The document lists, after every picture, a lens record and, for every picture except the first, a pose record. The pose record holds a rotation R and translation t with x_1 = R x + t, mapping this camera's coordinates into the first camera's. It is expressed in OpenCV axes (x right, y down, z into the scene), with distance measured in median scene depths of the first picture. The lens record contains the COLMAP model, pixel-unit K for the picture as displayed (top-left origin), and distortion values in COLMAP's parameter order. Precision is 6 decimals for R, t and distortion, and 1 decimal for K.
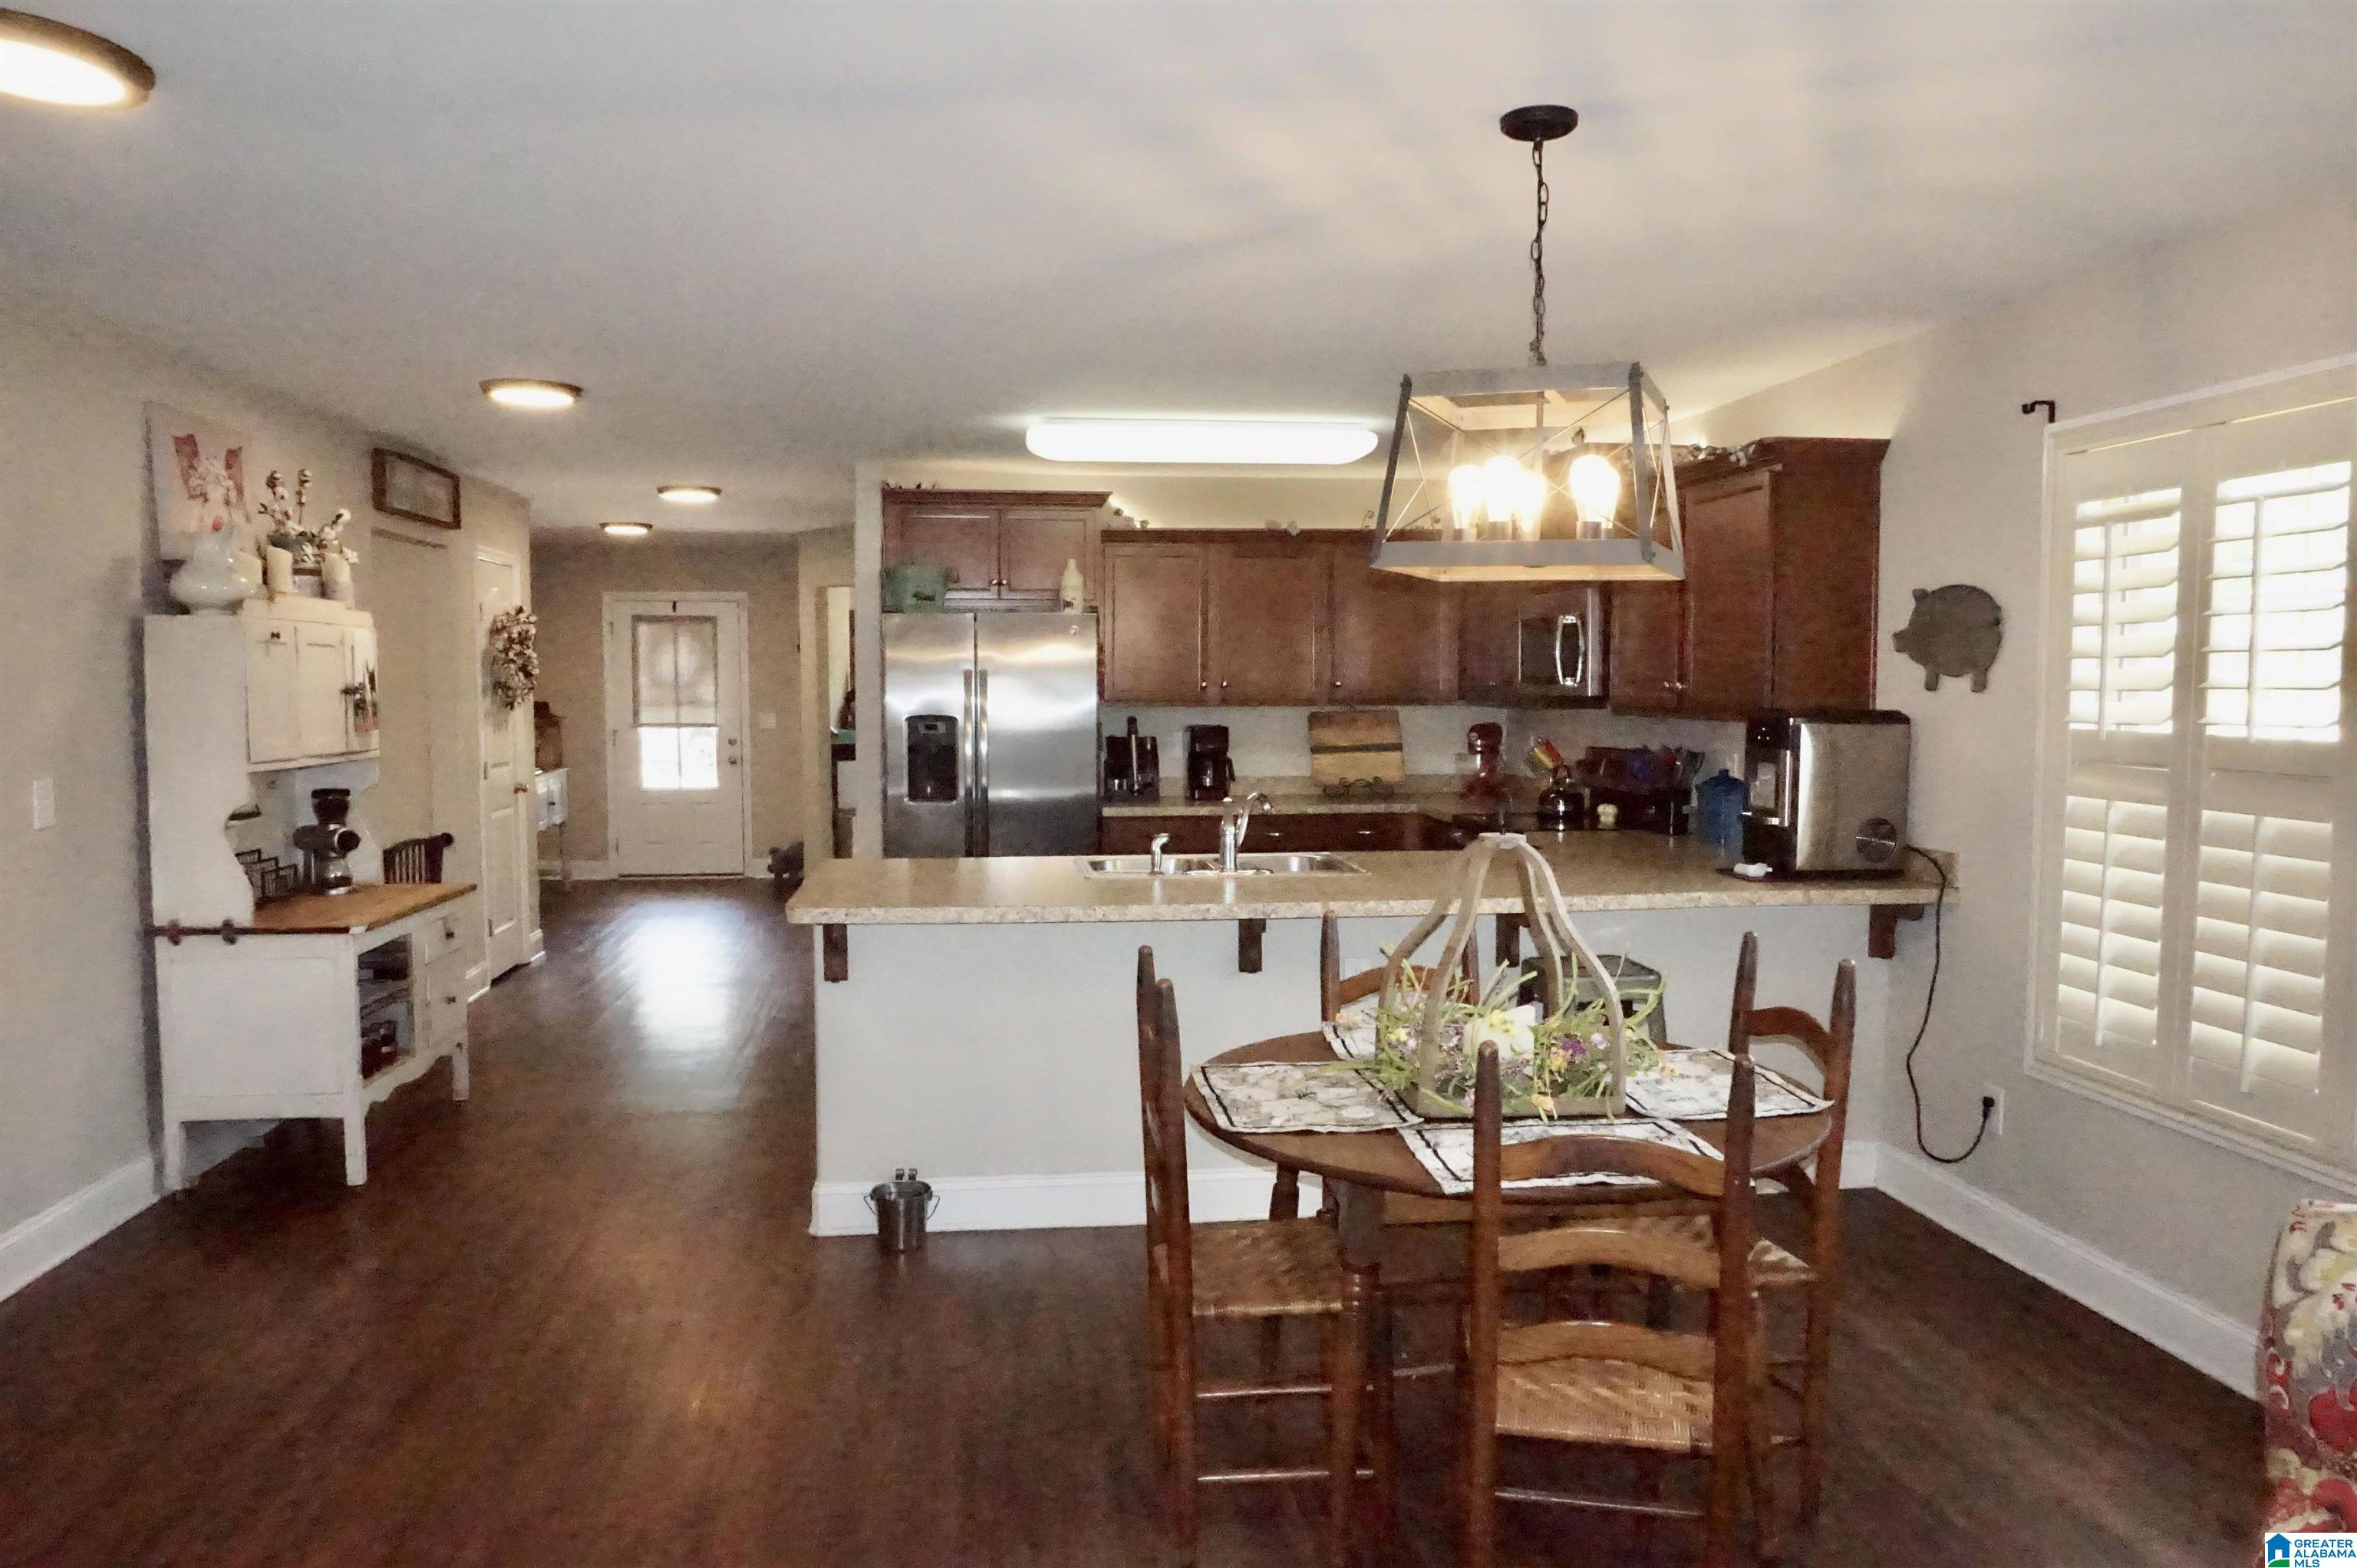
lens RADIAL K [[1592.3, 0, 1182.8], [0, 1592.3, 782.0], [0, 0, 1]] dist [-0.042193, 0.016845]
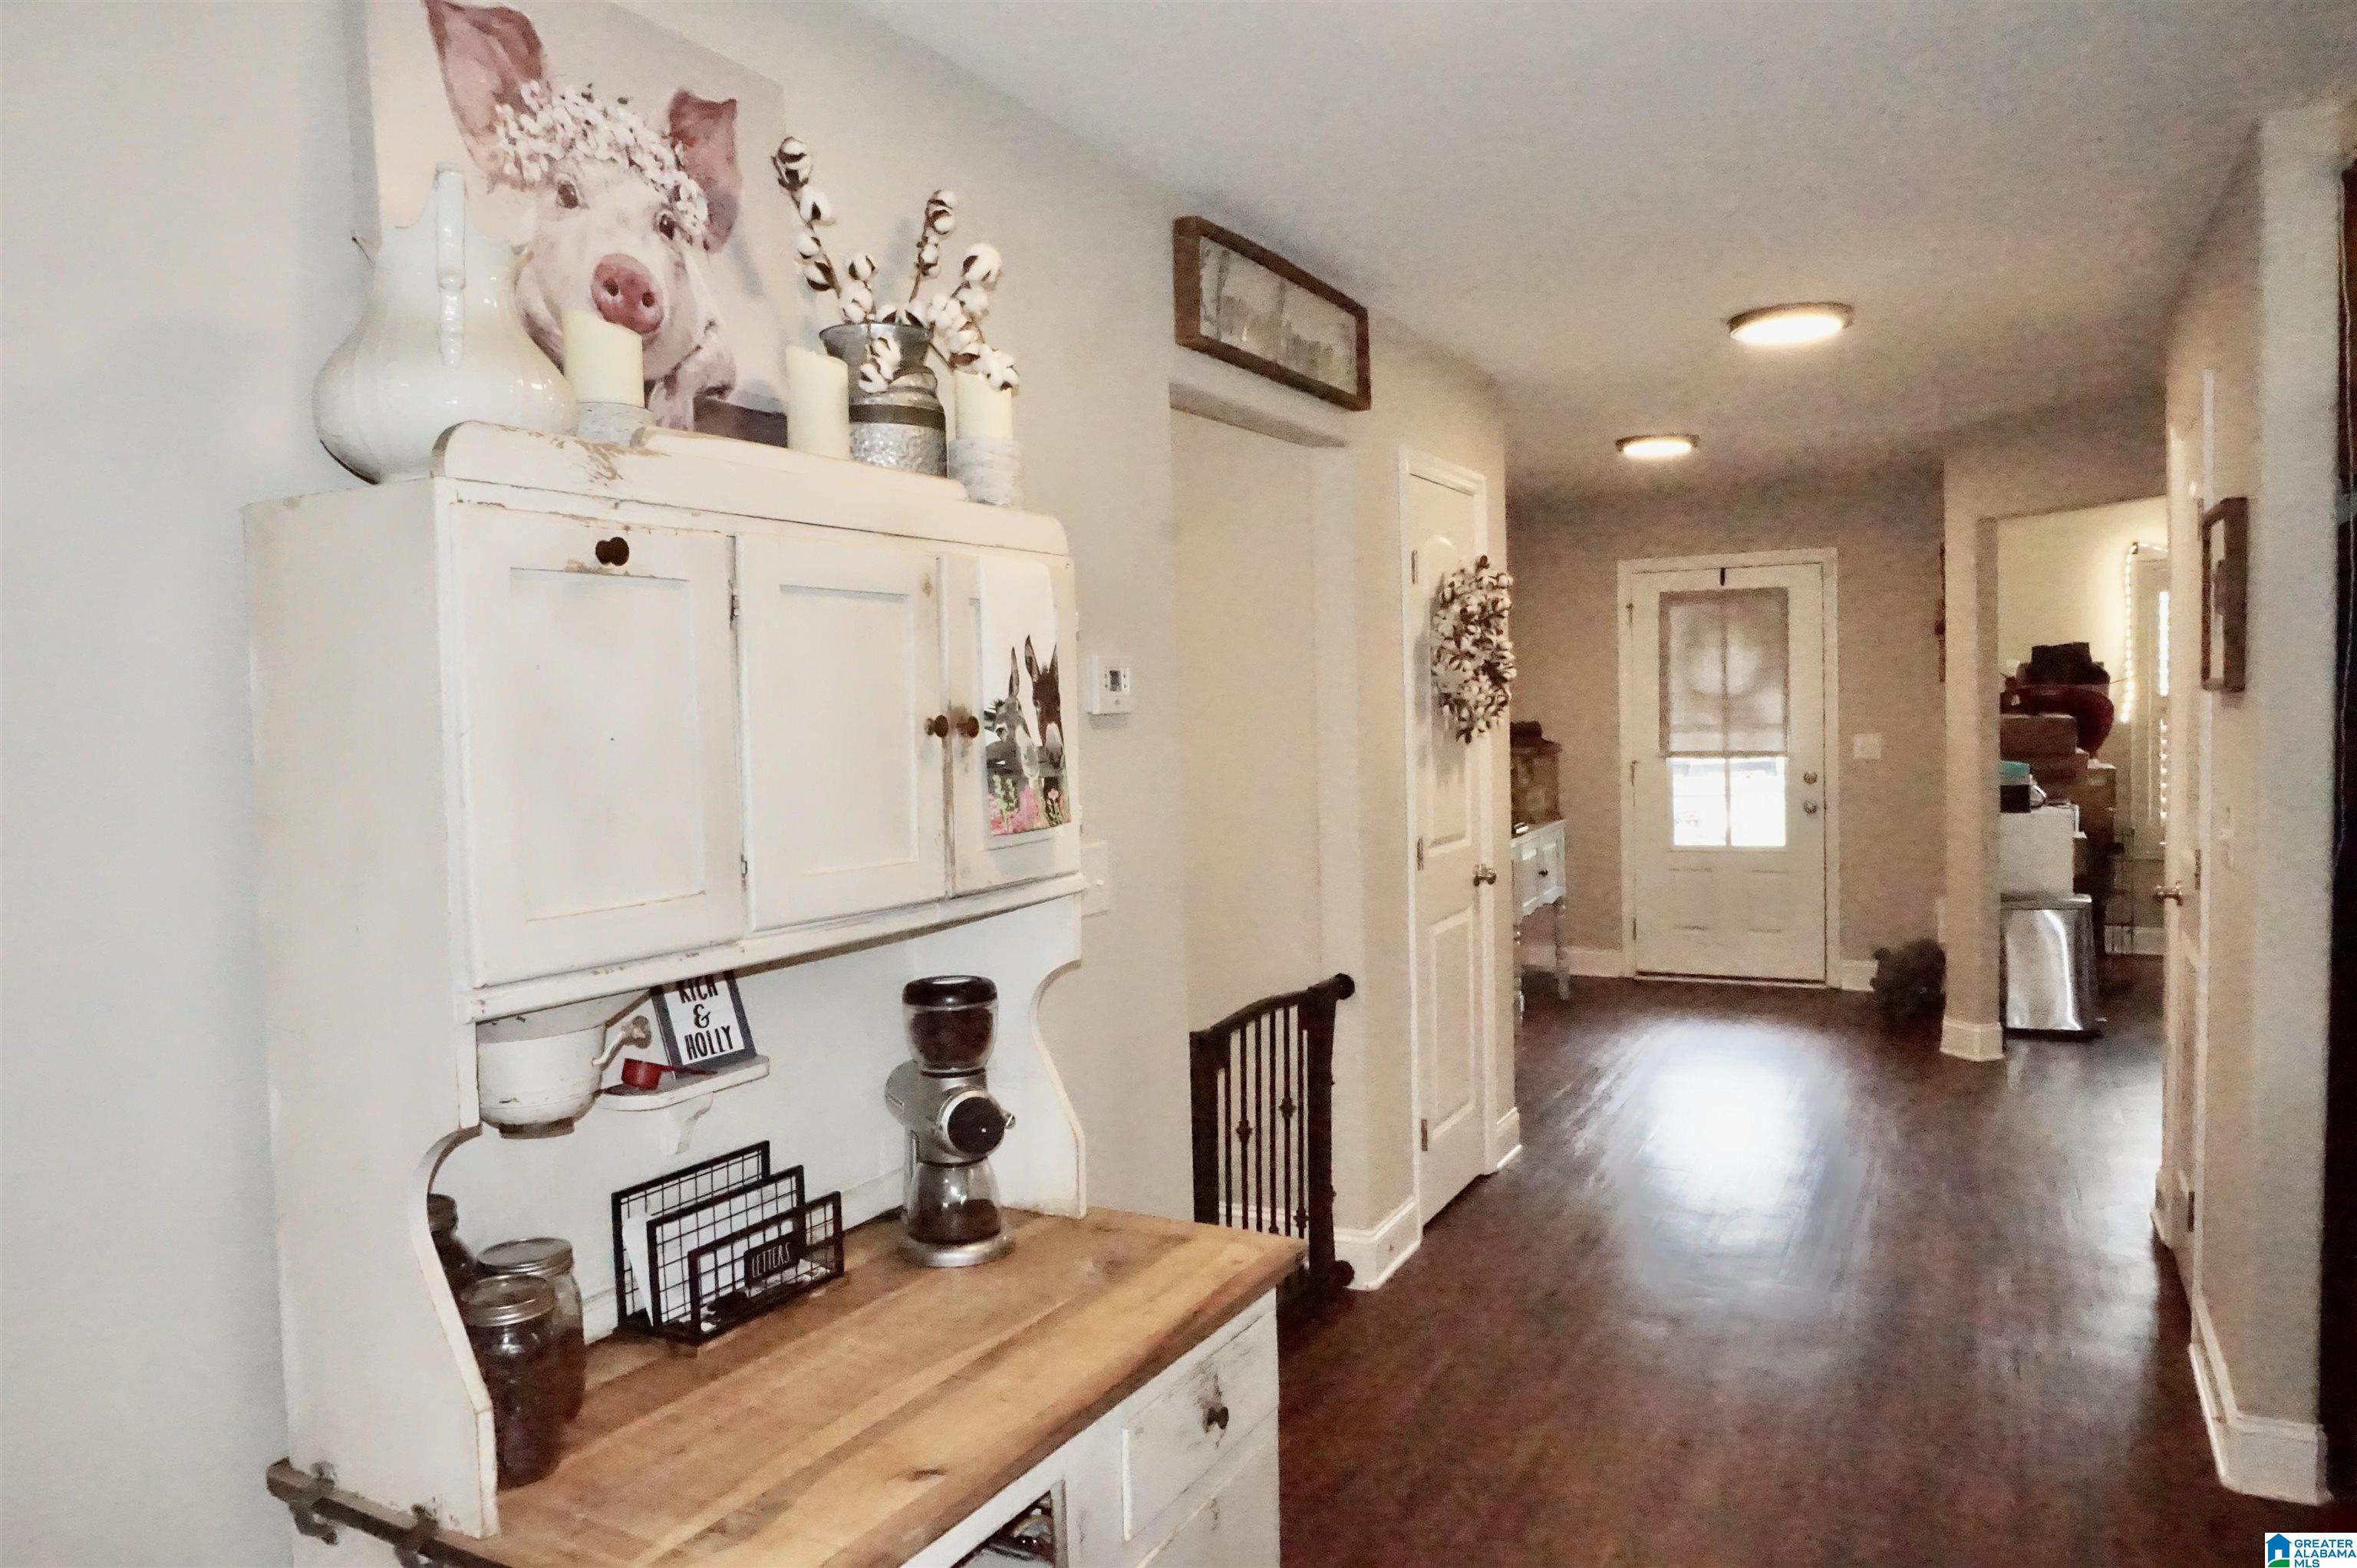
lens RADIAL K [[1592.3, 0, 1169.2], [0, 1592.3, 803.4], [0, 0, 1]] dist [-0.042193, 0.016845]
pose [[0.814781, 0.013296, -0.579616, -0.258273], [-0.009335, 0.999908, 0.009815, -0.040431], [0.579693, -0.002586, 0.814831, 0.674138]]
